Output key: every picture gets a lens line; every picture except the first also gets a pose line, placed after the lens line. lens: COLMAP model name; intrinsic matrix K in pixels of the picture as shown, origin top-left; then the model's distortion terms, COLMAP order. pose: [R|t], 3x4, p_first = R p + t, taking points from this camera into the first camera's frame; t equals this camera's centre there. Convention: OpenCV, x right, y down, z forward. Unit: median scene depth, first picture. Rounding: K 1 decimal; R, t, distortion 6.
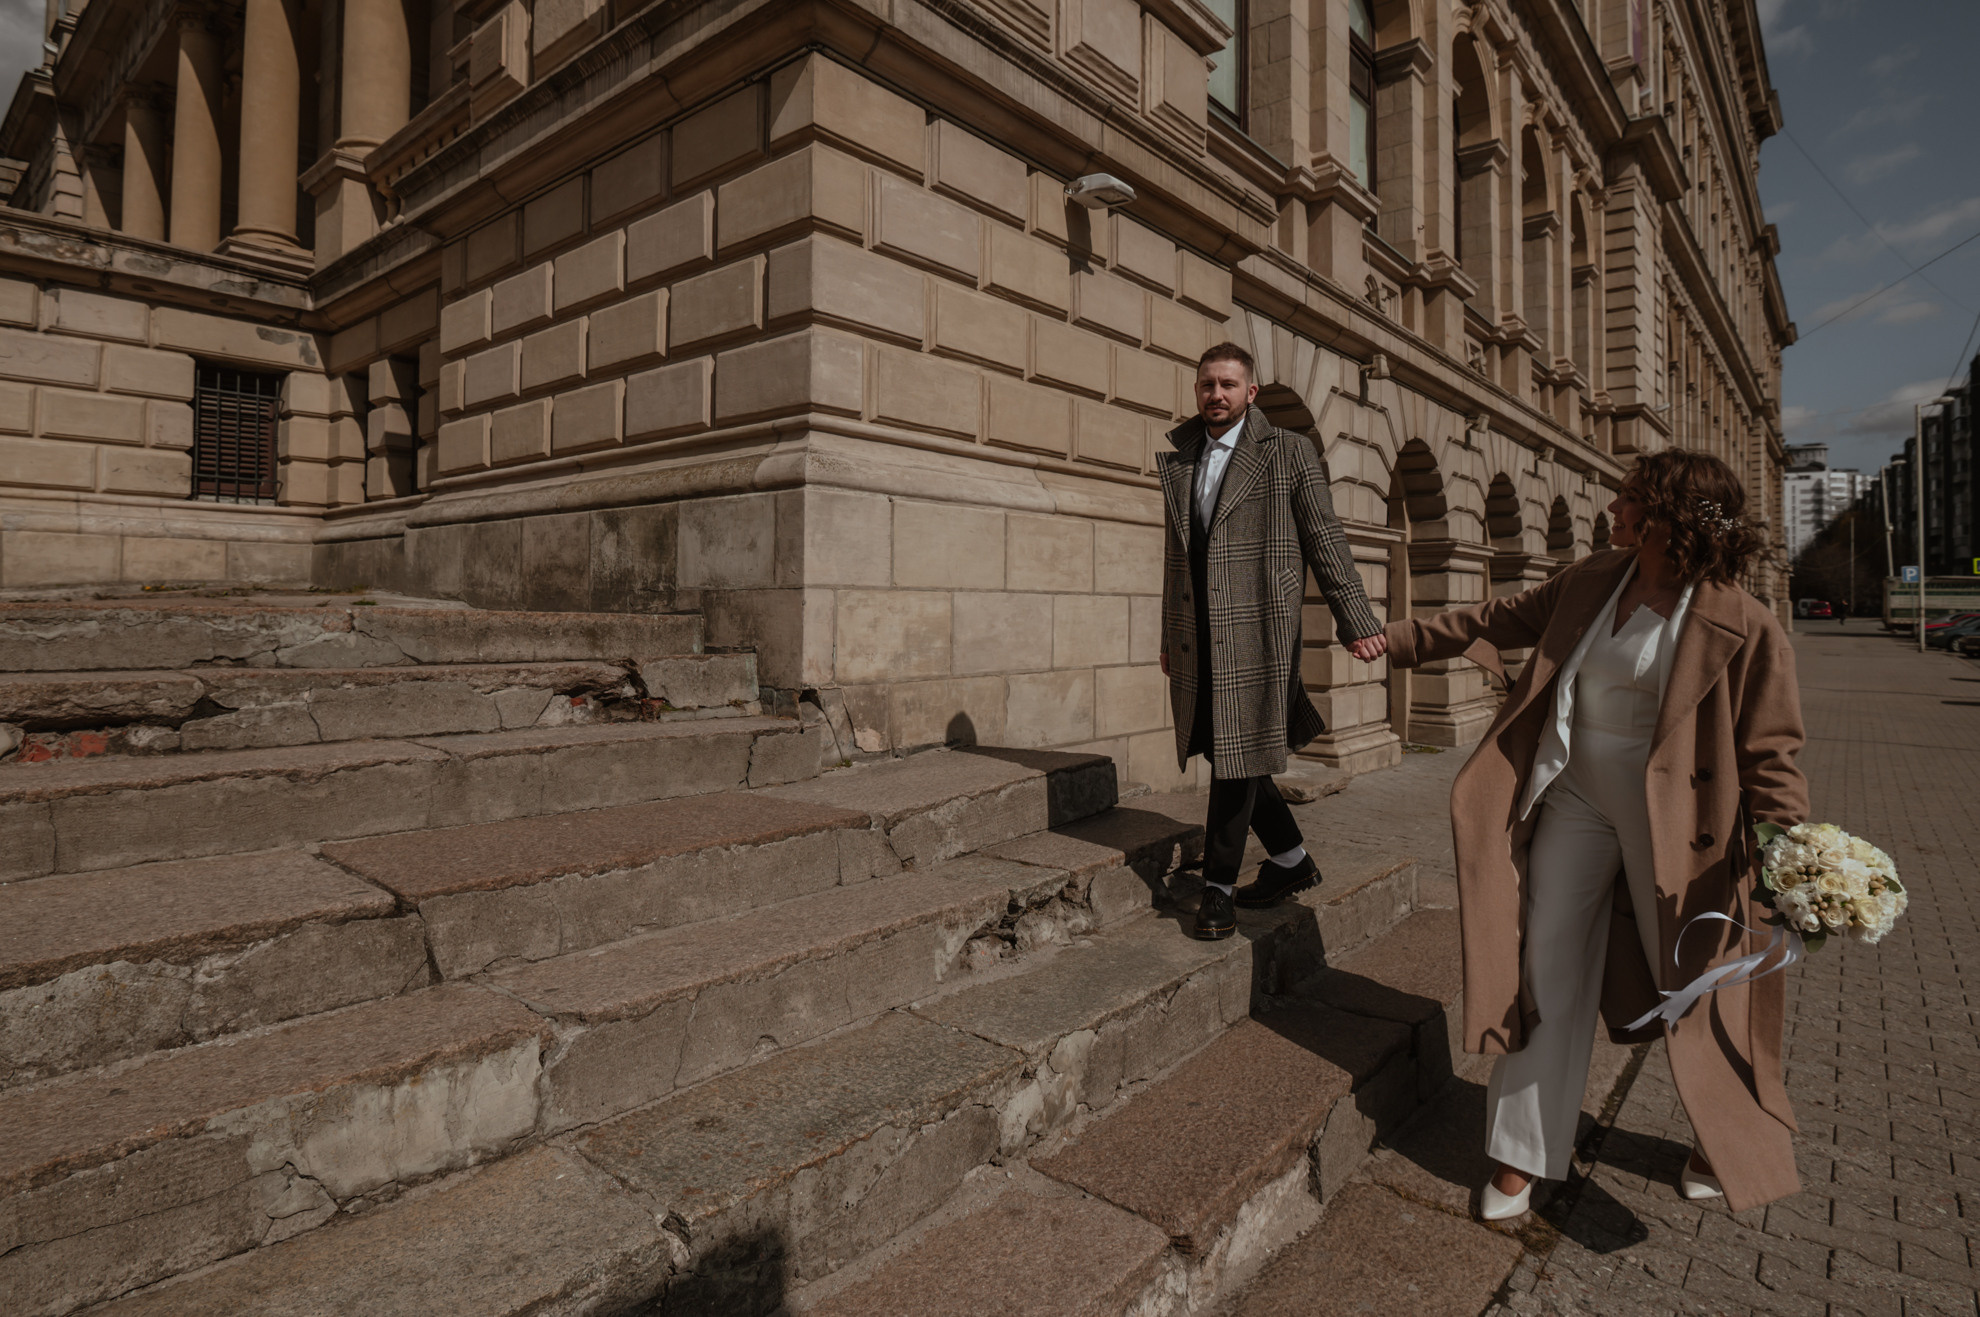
lens RADIAL K [[1020.6, 0, 986.5], [0, 1020.6, 591.4], [0, 0, 1]] dist [-0.003012, -0.012933]
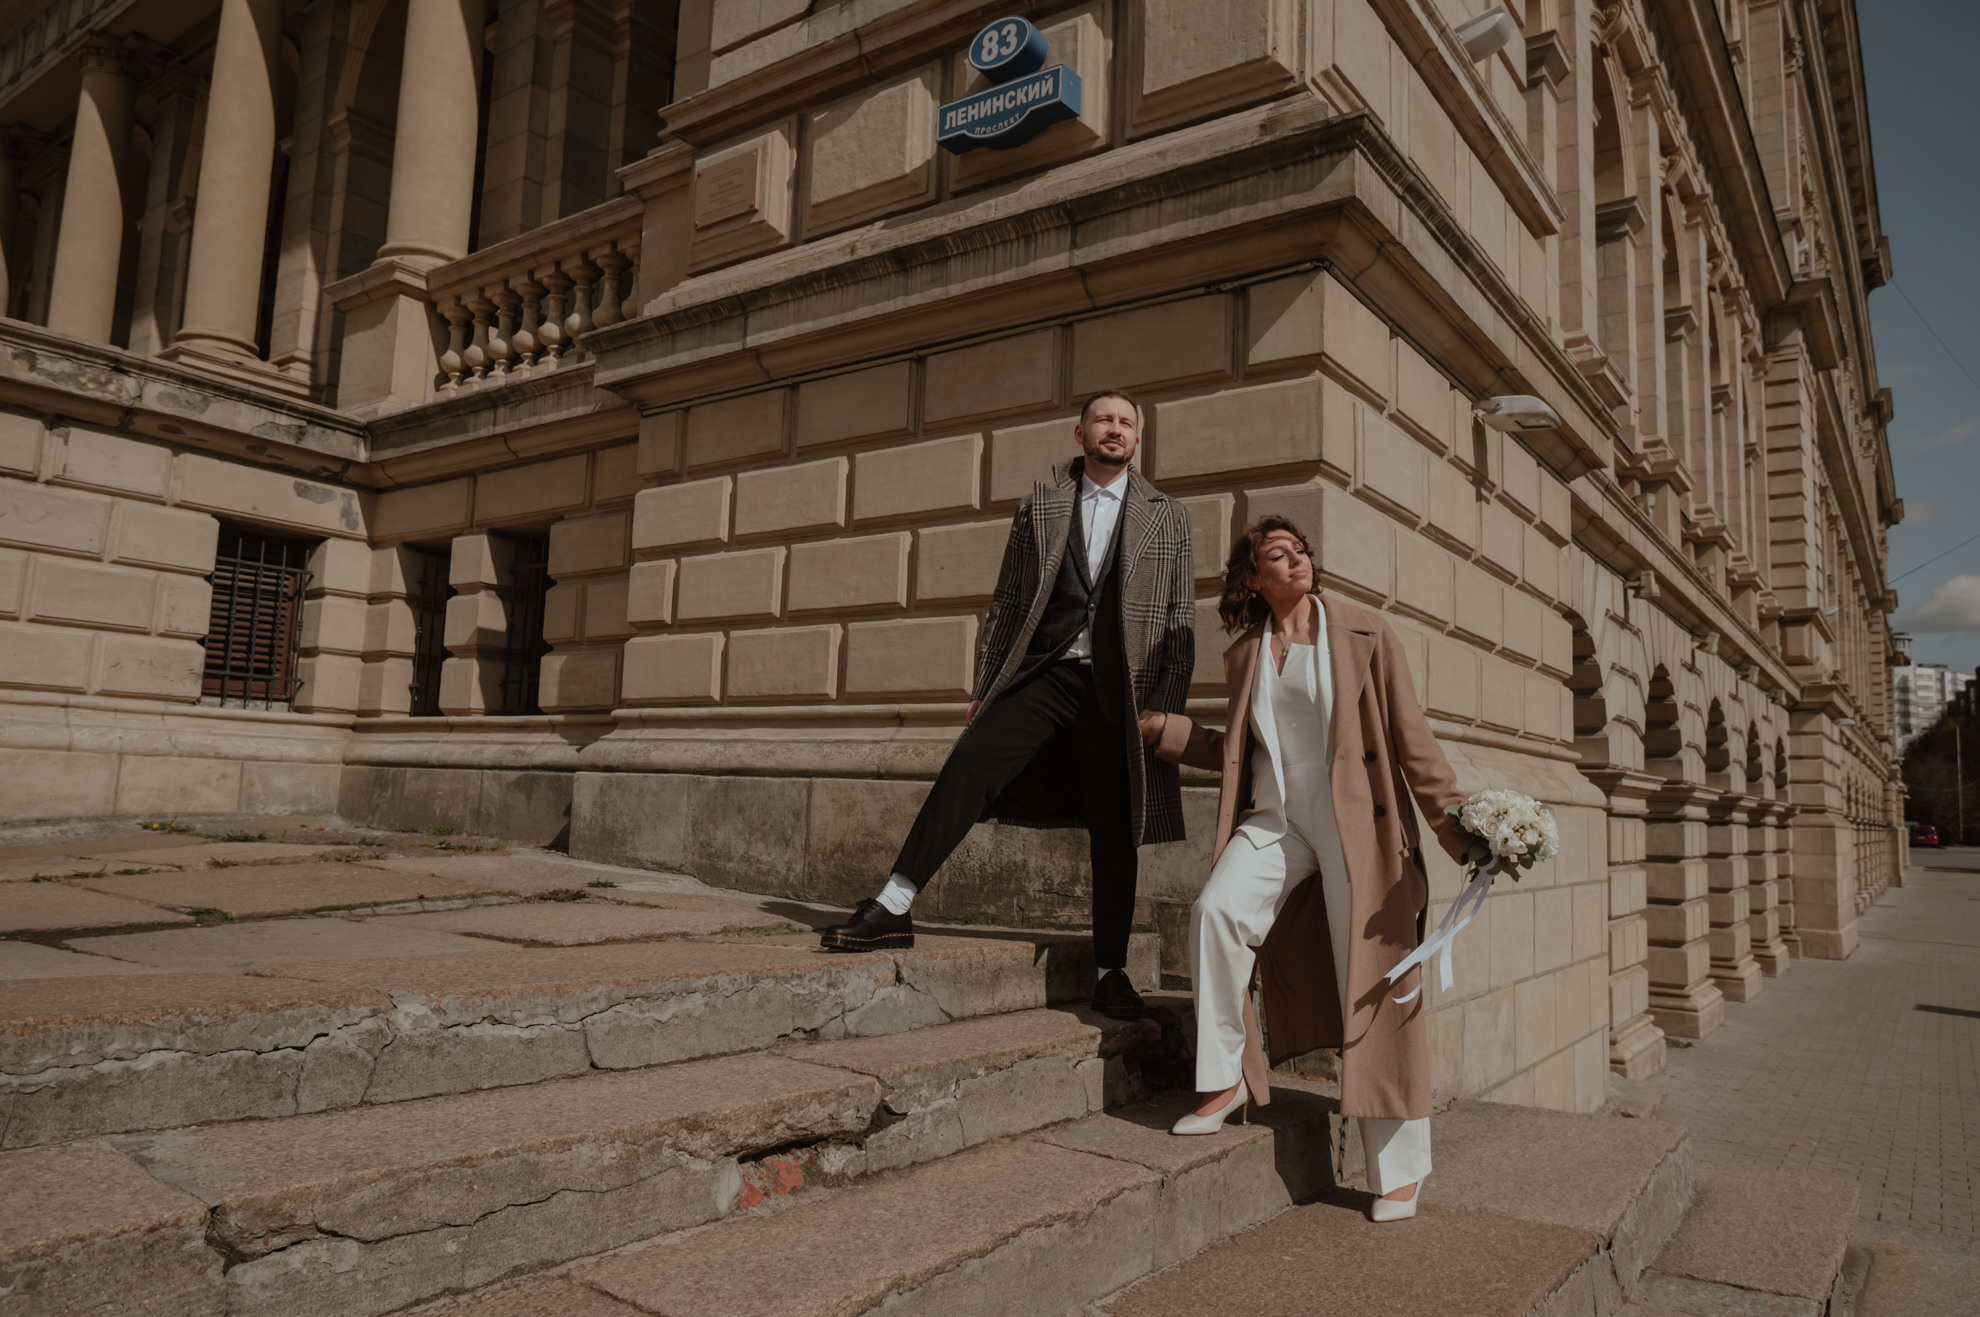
lens RADIAL K [[1300.8, 0, 990.0], [0, 1300.8, 658.5], [0, 0, 1]] dist [-0.006346, -0.005984]
pose [[0.995890, 0.036574, 0.082863, -0.279265], [-0.028878, 0.995318, -0.092242, -0.052437], [-0.085849, 0.089470, 0.992283, -0.012974]]
